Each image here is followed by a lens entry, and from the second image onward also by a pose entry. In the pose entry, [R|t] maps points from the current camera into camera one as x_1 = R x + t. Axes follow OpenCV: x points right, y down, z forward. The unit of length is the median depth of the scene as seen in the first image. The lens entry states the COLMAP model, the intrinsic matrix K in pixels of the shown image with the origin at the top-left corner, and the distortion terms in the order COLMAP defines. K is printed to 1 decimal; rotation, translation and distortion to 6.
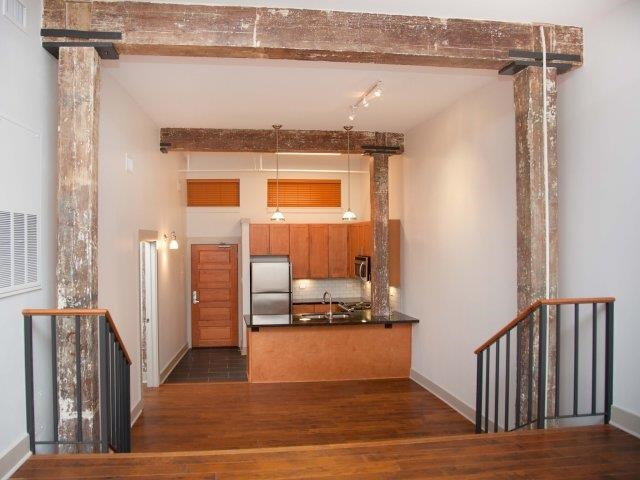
lens RADIAL K [[489.5, 0, 320.0], [0, 489.5, 240.0], [0, 0, 1]] dist [-0.108890, 0.001524]
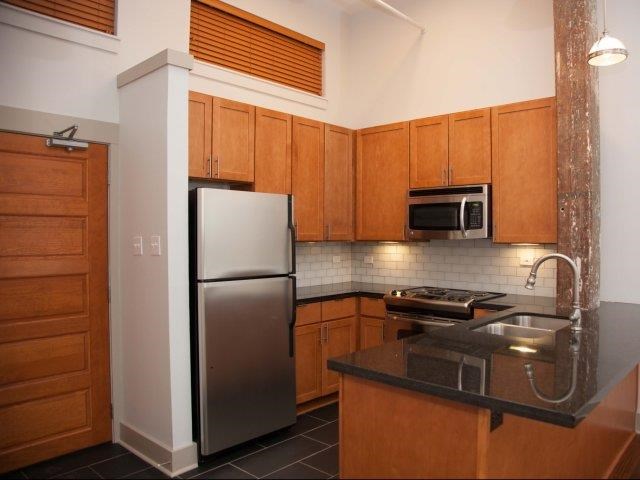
lens RADIAL K [[489.5, 0, 320.0], [0, 489.5, 240.0], [0, 0, 1]] dist [-0.108890, 0.001524]
pose [[0.777541, -0.000570, 0.628831, -0.270909], [-0.003207, 0.999983, 0.004872, 0.074744], [-0.628823, -0.005805, 0.777526, 0.655468]]
